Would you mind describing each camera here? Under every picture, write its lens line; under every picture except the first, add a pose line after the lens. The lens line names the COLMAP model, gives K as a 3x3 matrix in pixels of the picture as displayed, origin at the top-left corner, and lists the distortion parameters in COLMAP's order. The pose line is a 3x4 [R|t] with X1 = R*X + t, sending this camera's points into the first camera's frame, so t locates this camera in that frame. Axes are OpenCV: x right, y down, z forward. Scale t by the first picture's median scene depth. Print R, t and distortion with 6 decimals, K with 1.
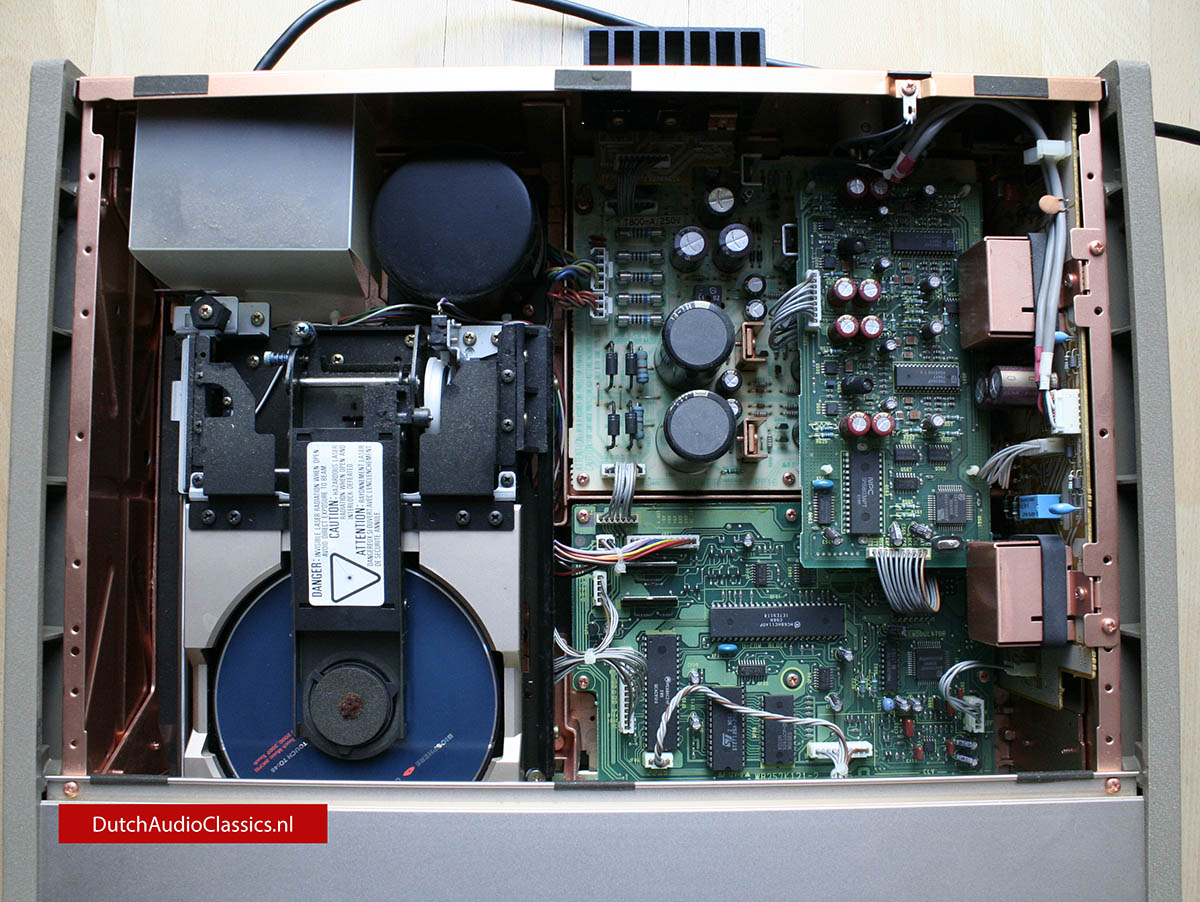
lens RADIAL K [[1103.4, 0, 600.0], [0, 1103.4, 451.0], [0, 0, 1]] dist [-0.168055, 0.128460]
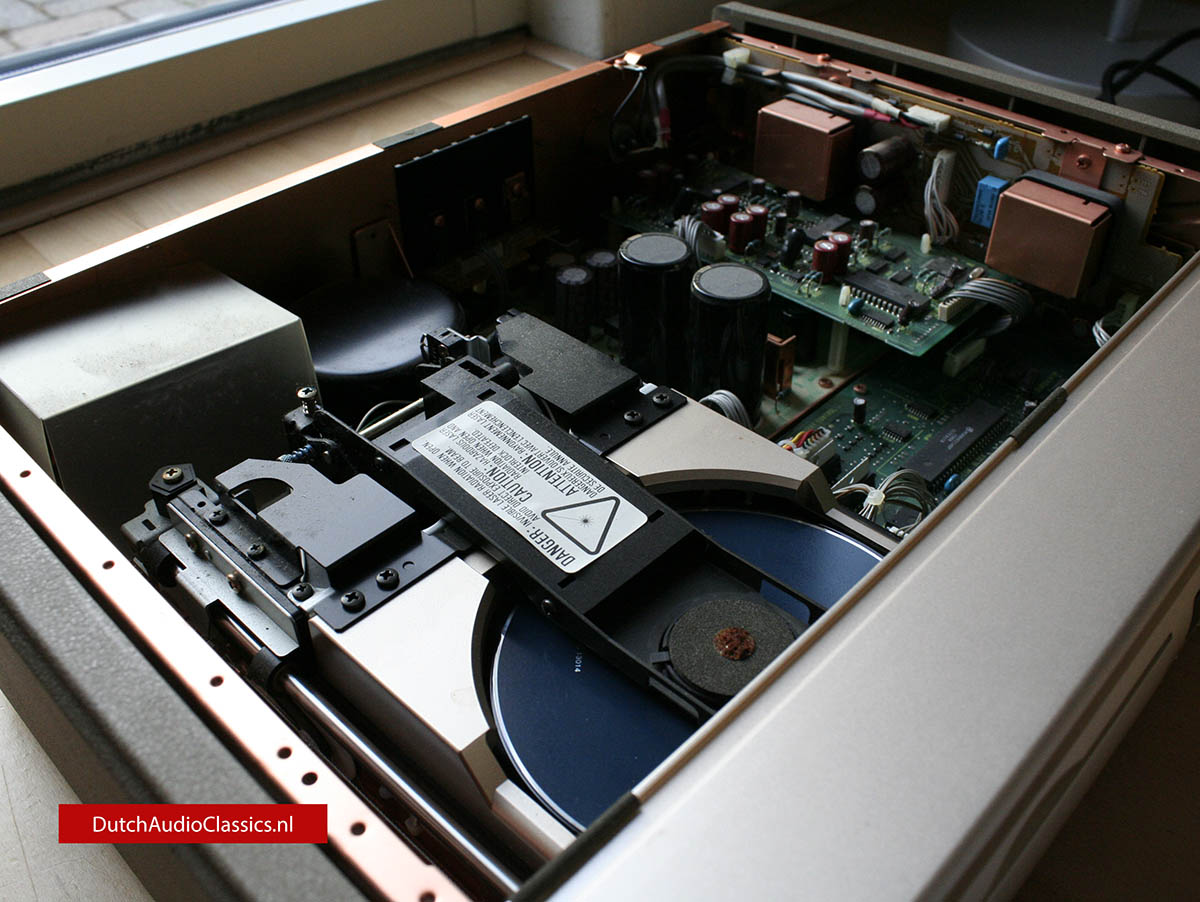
lens RADIAL K [[1092.6, 0, 600.0], [0, 1092.6, 451.0], [0, 0, 1]] dist [-0.178857, 0.146133]
pose [[0.694352, -0.462240, 0.551552, -0.571187], [0.718368, 0.490691, -0.493123, 0.430594], [-0.042700, 0.738618, 0.672771, 0.517308]]
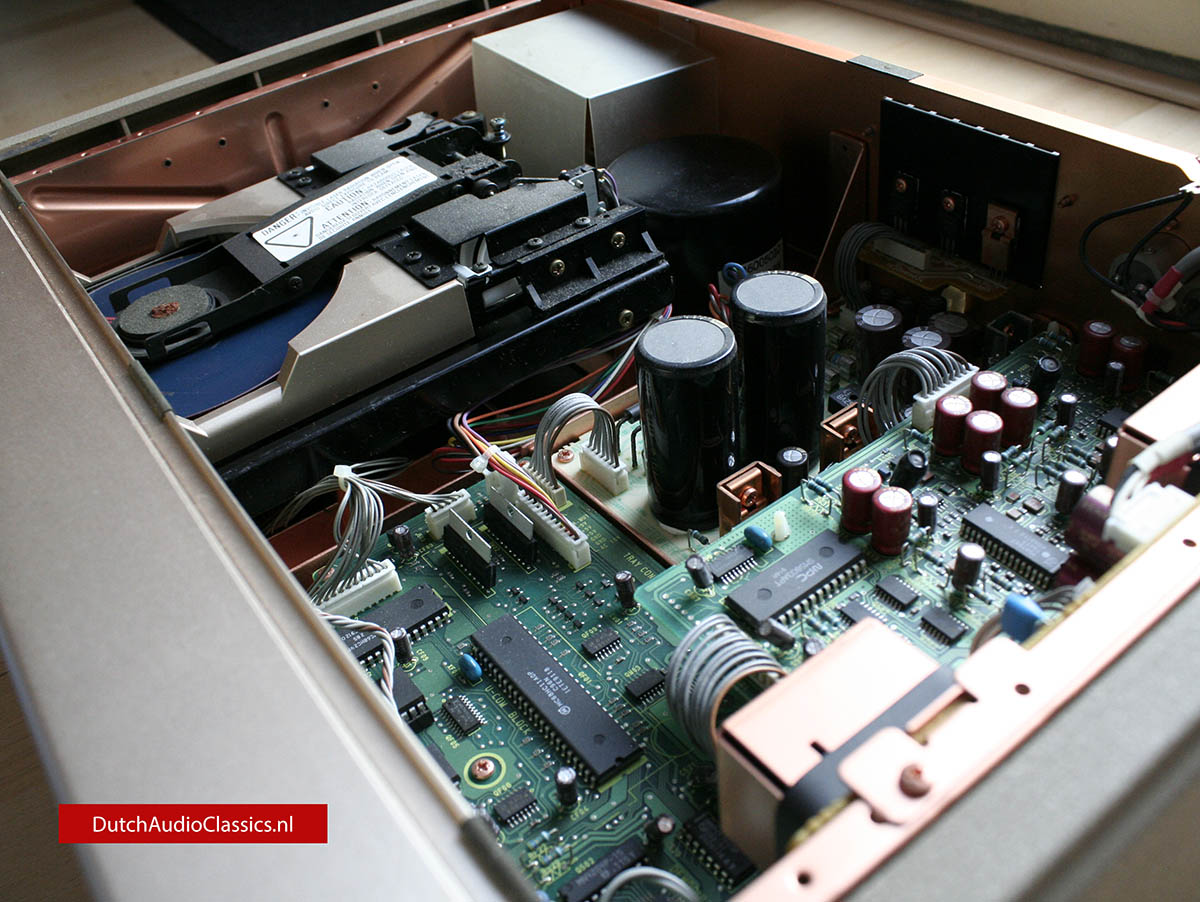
lens RADIAL K [[1103.4, 0, 600.0], [0, 1103.4, 451.0], [0, 0, 1]] dist [-0.168055, 0.128460]
pose [[0.584681, 0.445751, -0.677831, 0.598365], [-0.790787, 0.499682, -0.353517, 0.320690], [0.181119, 0.742714, 0.644648, 0.602403]]
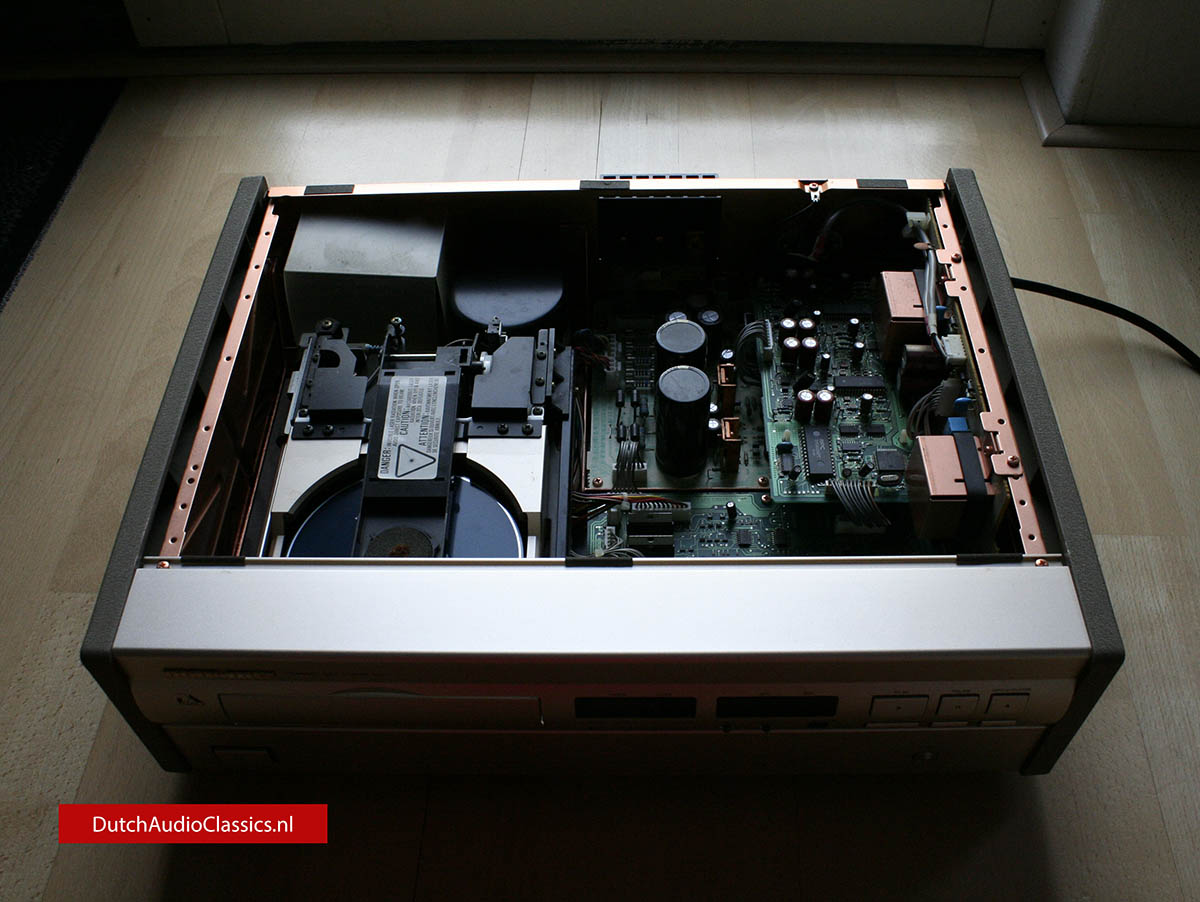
lens RADIAL K [[1156.7, 0, 600.0], [0, 1156.7, 451.0], [0, 0, 1]] dist [-0.163848, 0.127213]
pose [[0.999325, -0.009690, -0.035439, 0.040112], [-0.012696, 0.814090, -0.580600, 0.889215], [0.034476, 0.580658, 0.813417, -0.100401]]
